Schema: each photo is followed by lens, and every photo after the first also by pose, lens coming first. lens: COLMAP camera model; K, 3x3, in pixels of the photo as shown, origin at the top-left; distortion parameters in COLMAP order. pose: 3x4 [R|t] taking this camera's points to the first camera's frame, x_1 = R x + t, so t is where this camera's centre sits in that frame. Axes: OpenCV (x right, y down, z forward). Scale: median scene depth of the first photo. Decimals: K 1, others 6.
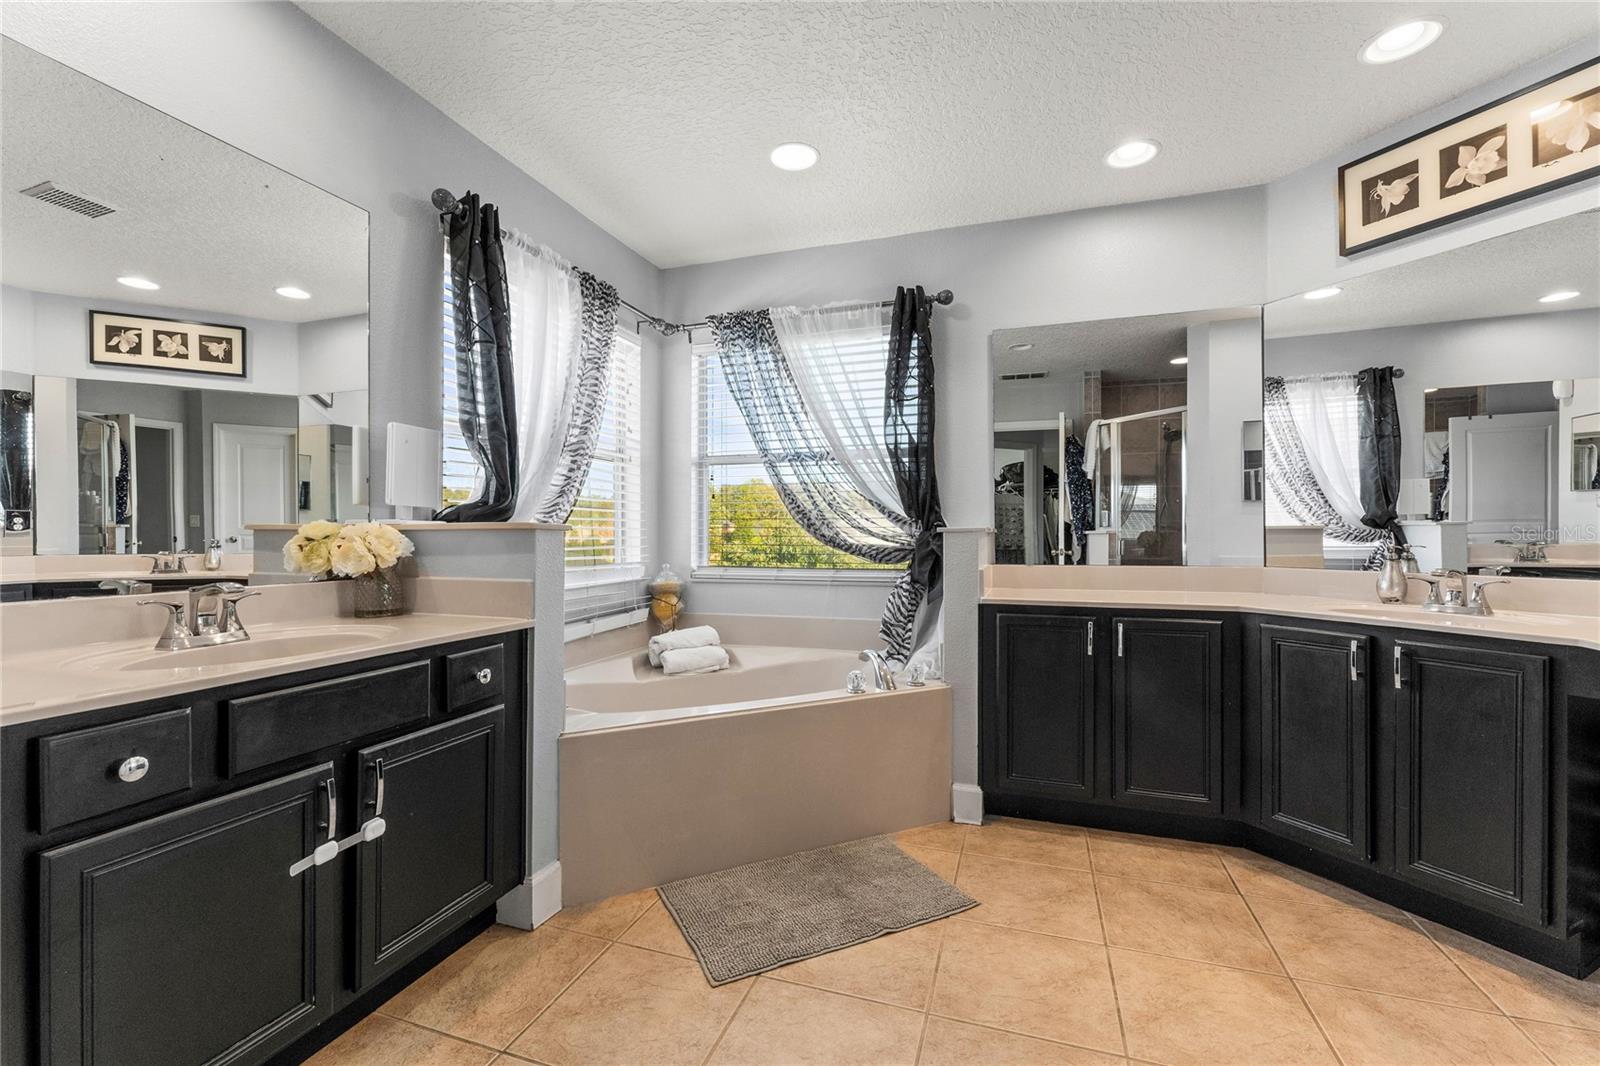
lens RADIAL K [[691.2, 0, 794.8], [0, 691.2, 533.1], [0, 0, 1]] dist [0.000055, -0.000020]
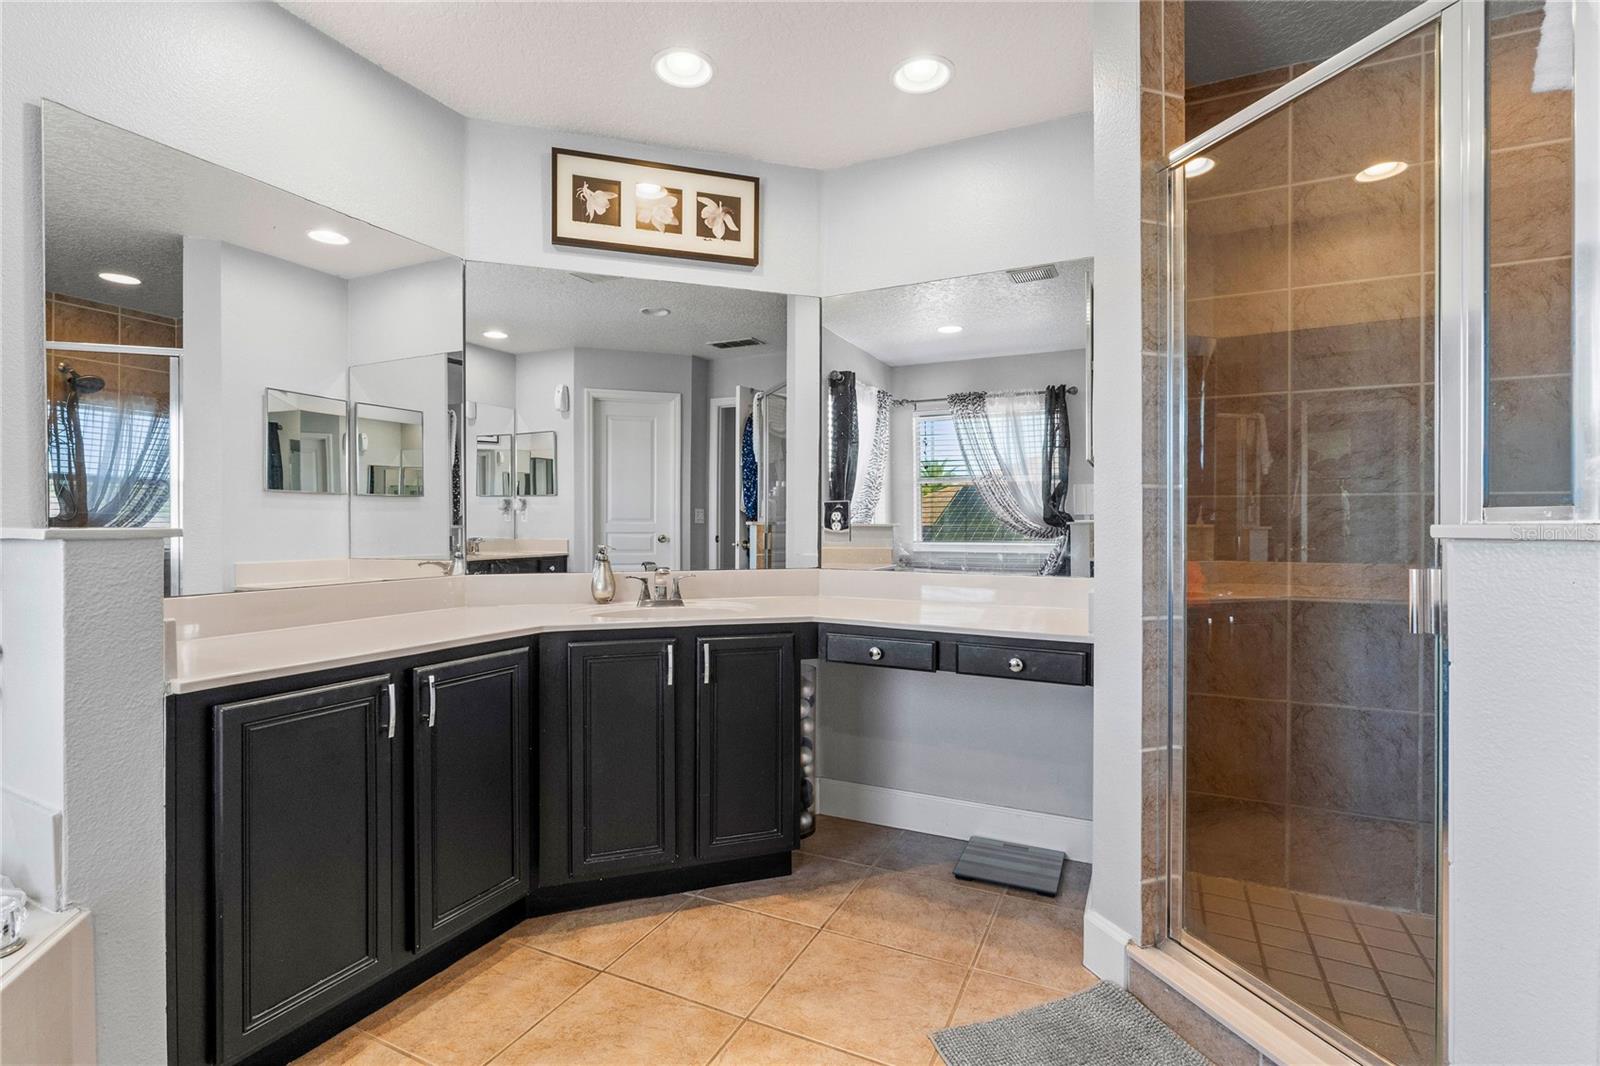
lens RADIAL K [[727.1, 0, 798.2], [0, 727.1, 537.2], [0, 0, 1]] dist [0.003192, -0.000013]
pose [[0.131897, 0.000109, 0.991263, -0.171715], [0.001343, 0.999999, -0.000289, 0.004551], [-0.991263, 0.001369, 0.131896, 0.602039]]
